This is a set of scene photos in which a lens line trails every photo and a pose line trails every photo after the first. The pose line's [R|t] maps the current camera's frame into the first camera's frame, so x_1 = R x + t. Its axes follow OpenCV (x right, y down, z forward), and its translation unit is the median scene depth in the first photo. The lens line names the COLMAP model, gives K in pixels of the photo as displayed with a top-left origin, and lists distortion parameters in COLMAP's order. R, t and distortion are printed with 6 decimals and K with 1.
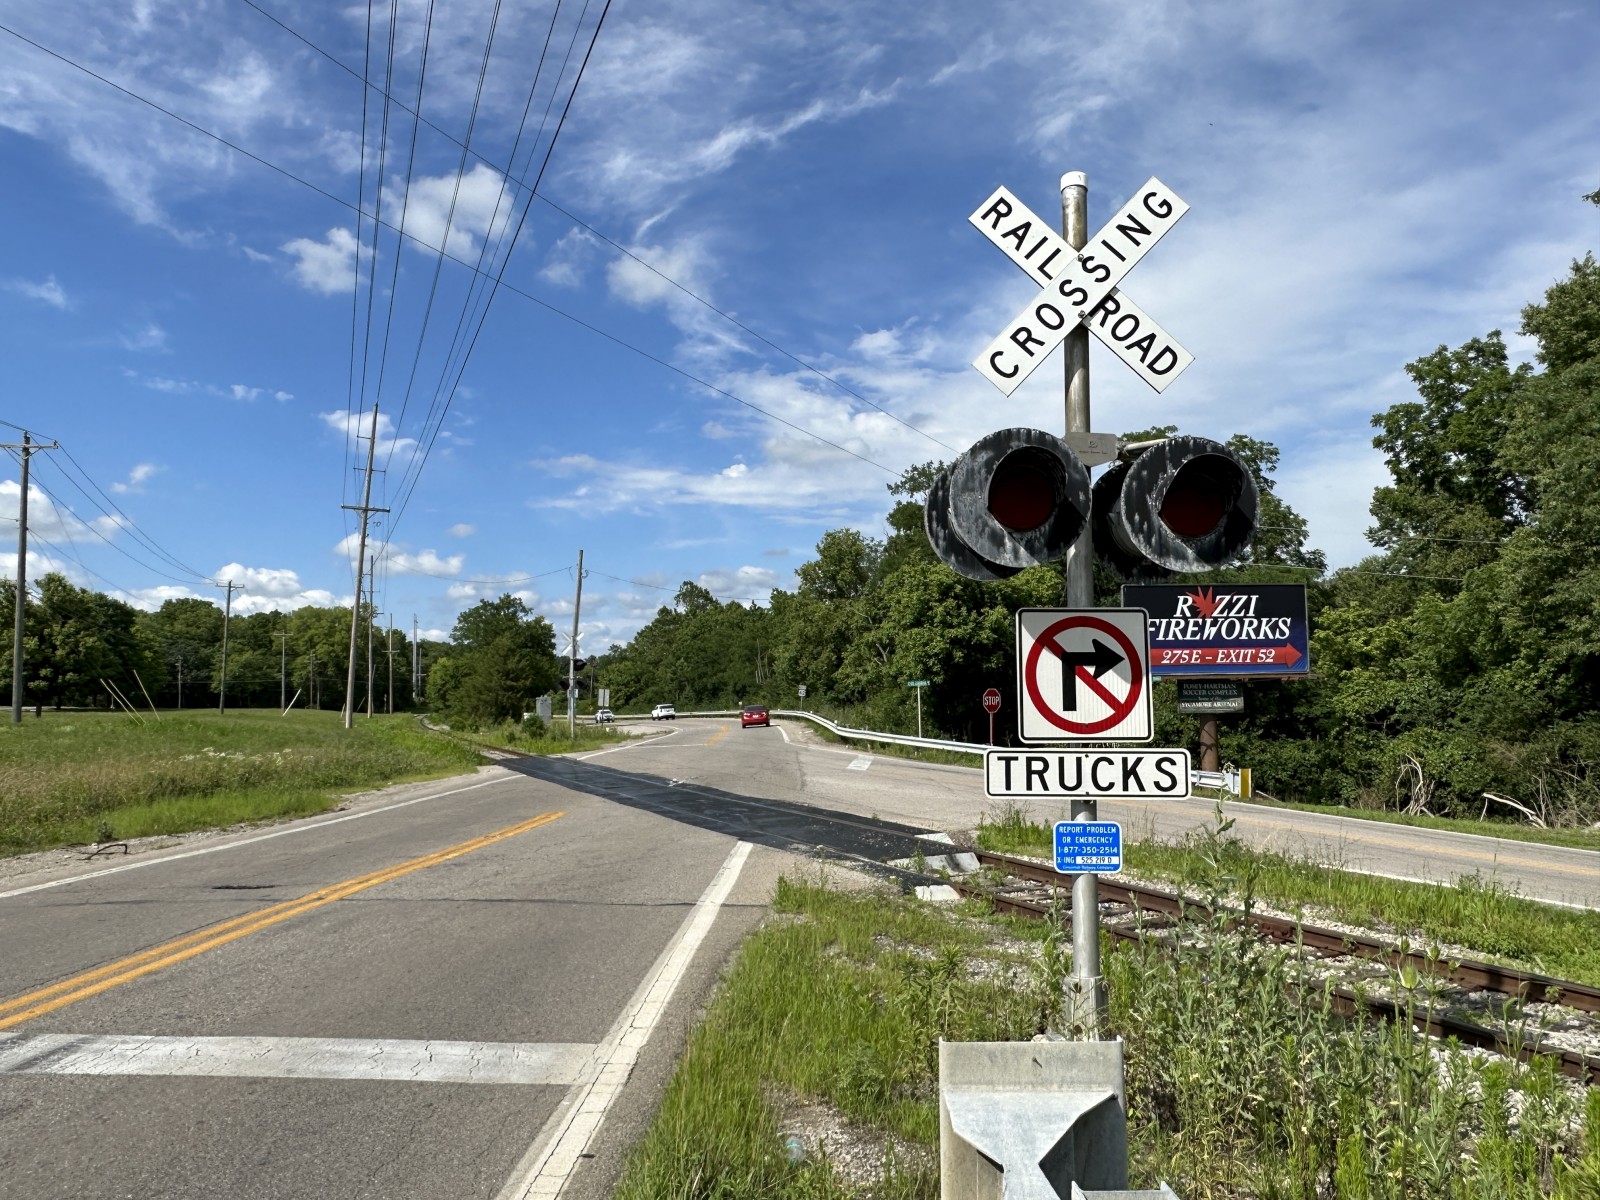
lens RADIAL K [[1159.1, 0, 803.0], [0, 1159.1, 615.8], [0, 0, 1]] dist [-0.005865, 0.003419]
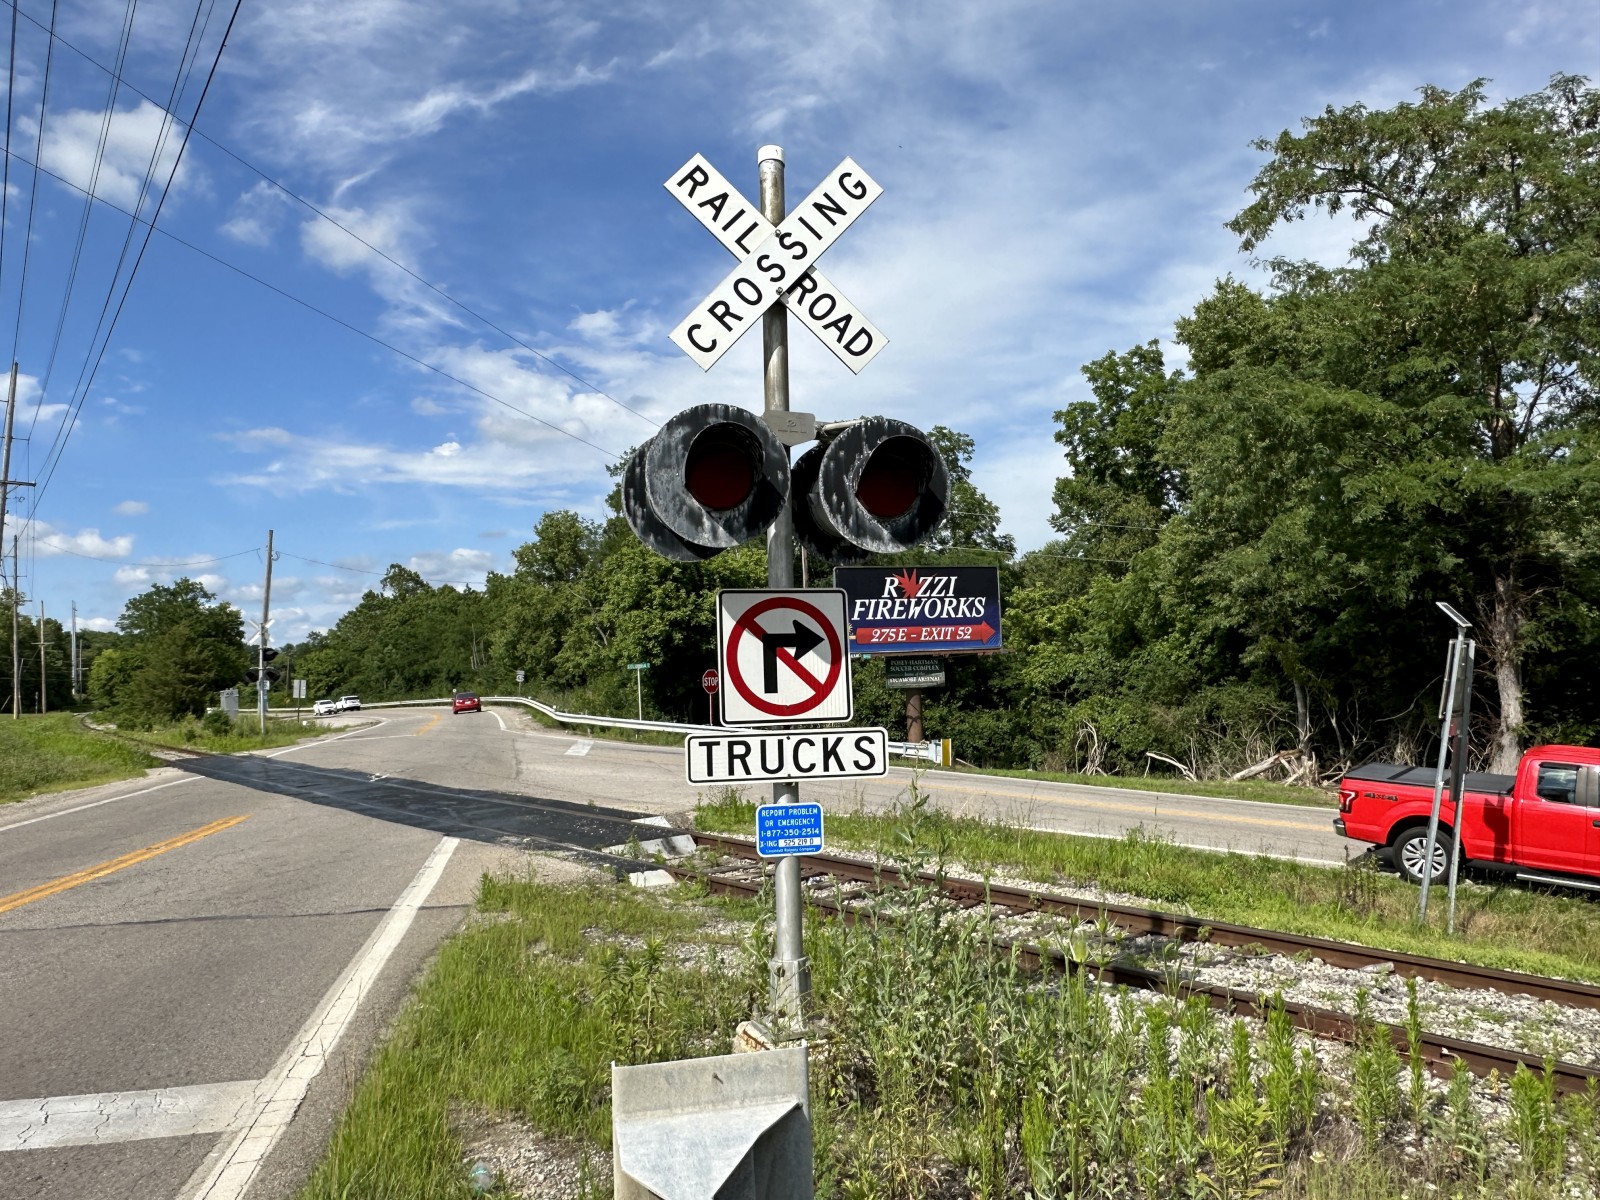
lens RADIAL K [[1143.4, 0, 820.6], [0, 1143.4, 612.3], [0, 0, 1]] dist [-0.005598, -0.001938]
pose [[0.967778, -0.011307, 0.251550, 0.004913], [0.008180, 0.999876, 0.013474, 0.000070], [-0.251671, -0.010982, 0.967751, 0.008600]]
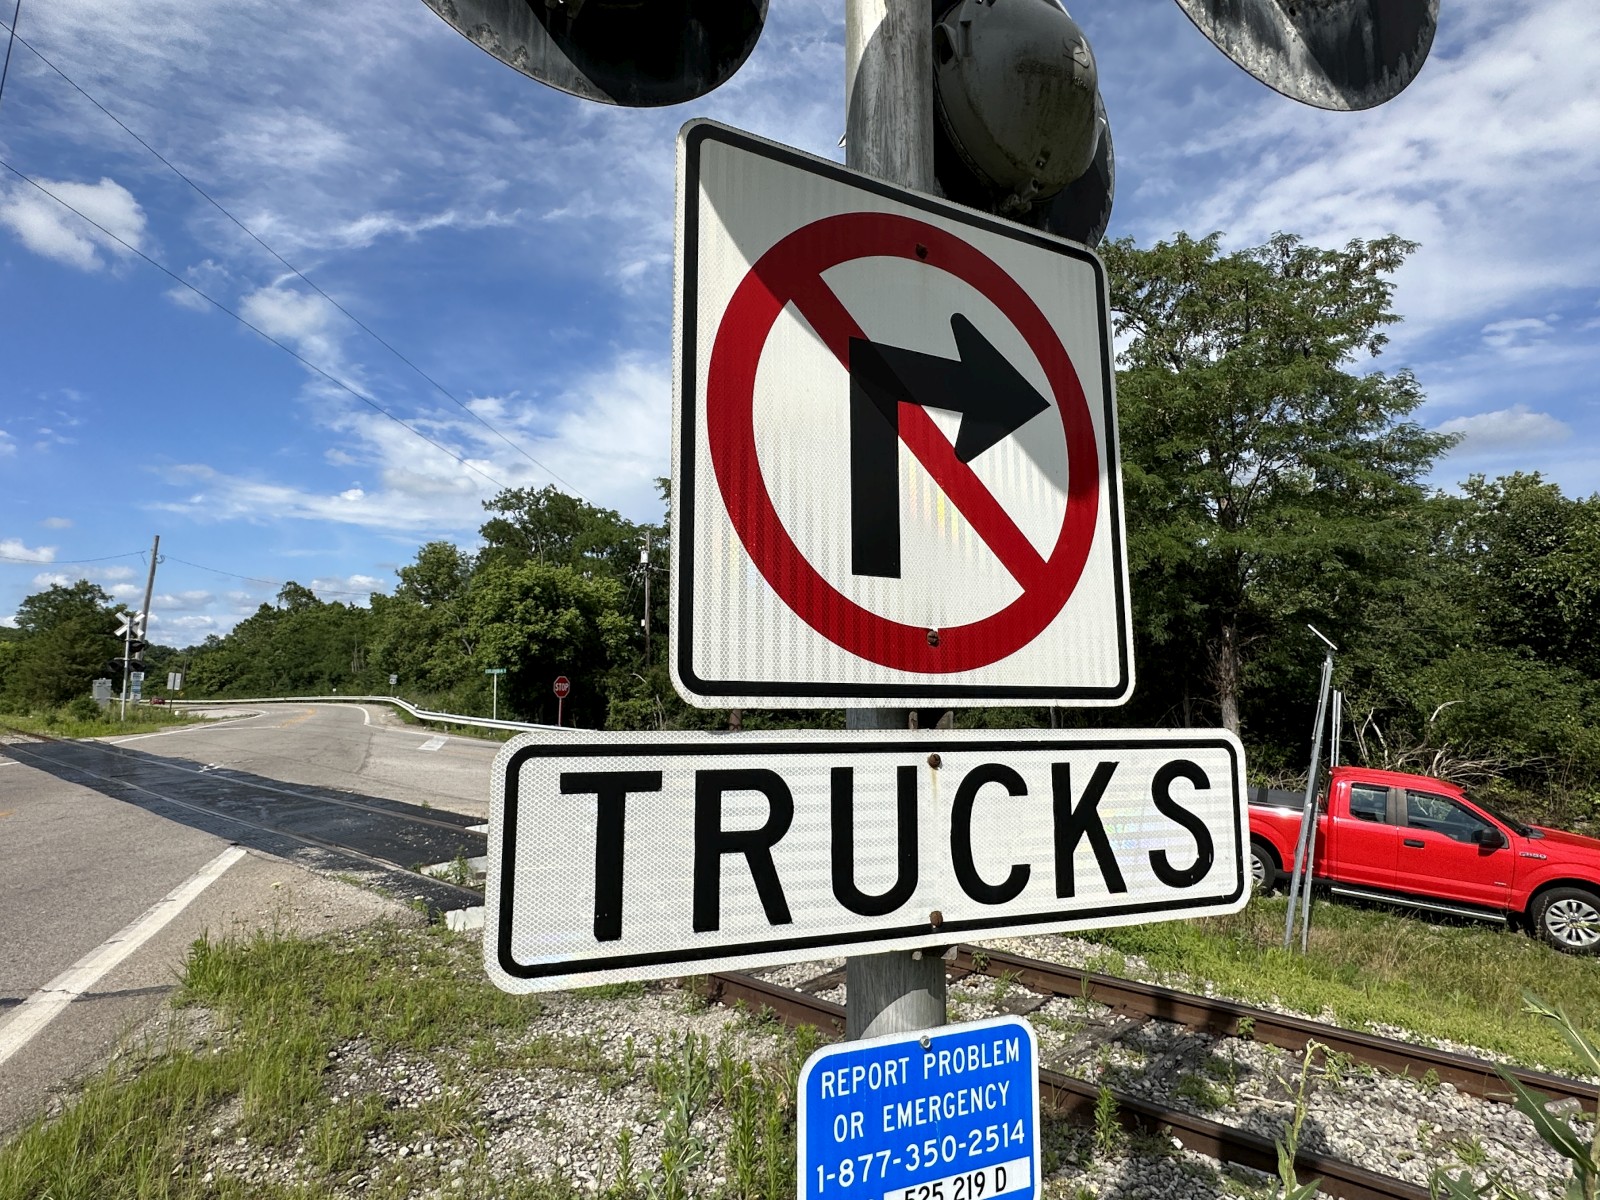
lens RADIAL K [[832.0, 0, 792.6], [0, 832.0, 590.4], [0, 0, 1]] dist [-0.008172, 0.001032]
pose [[0.909225, 0.060807, 0.411840, 0.026406], [-0.039886, 0.997448, -0.059214, 0.017845], [-0.414390, 0.037412, 0.909330, 0.157278]]
